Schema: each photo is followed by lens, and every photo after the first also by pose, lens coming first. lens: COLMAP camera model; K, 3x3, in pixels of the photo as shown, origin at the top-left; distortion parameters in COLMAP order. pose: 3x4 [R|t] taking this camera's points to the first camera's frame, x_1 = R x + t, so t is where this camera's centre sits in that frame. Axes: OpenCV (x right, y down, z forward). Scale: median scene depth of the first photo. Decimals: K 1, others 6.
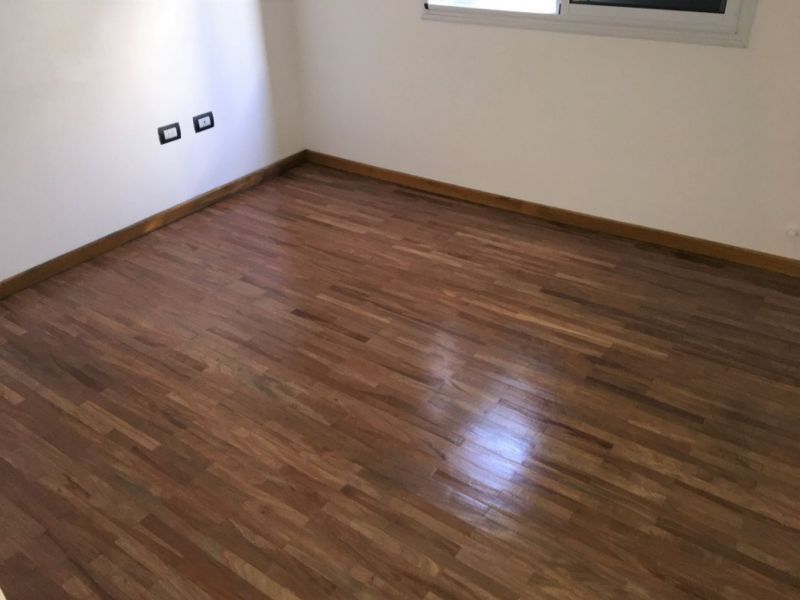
lens RADIAL K [[676.8, 0, 398.3], [0, 676.8, 299.3], [0, 0, 1]] dist [0.081072, -0.093214]
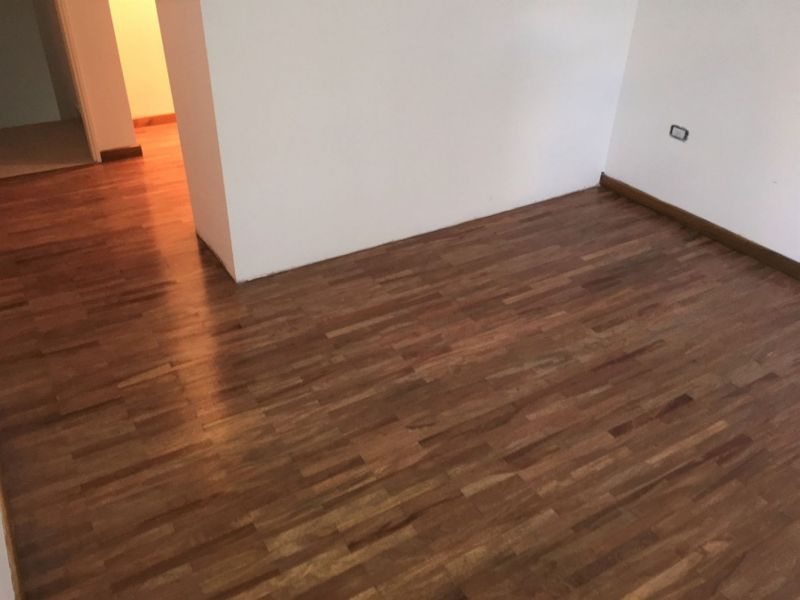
lens RADIAL K [[676.8, 0, 399.1], [0, 676.8, 300.5], [0, 0, 1]] dist [0.081072, -0.093214]
pose [[-0.396305, 0.514738, -0.760255, 0.834254], [-0.488080, 0.583240, 0.649314, -0.618799], [0.777637, 0.628392, 0.020093, 0.854355]]
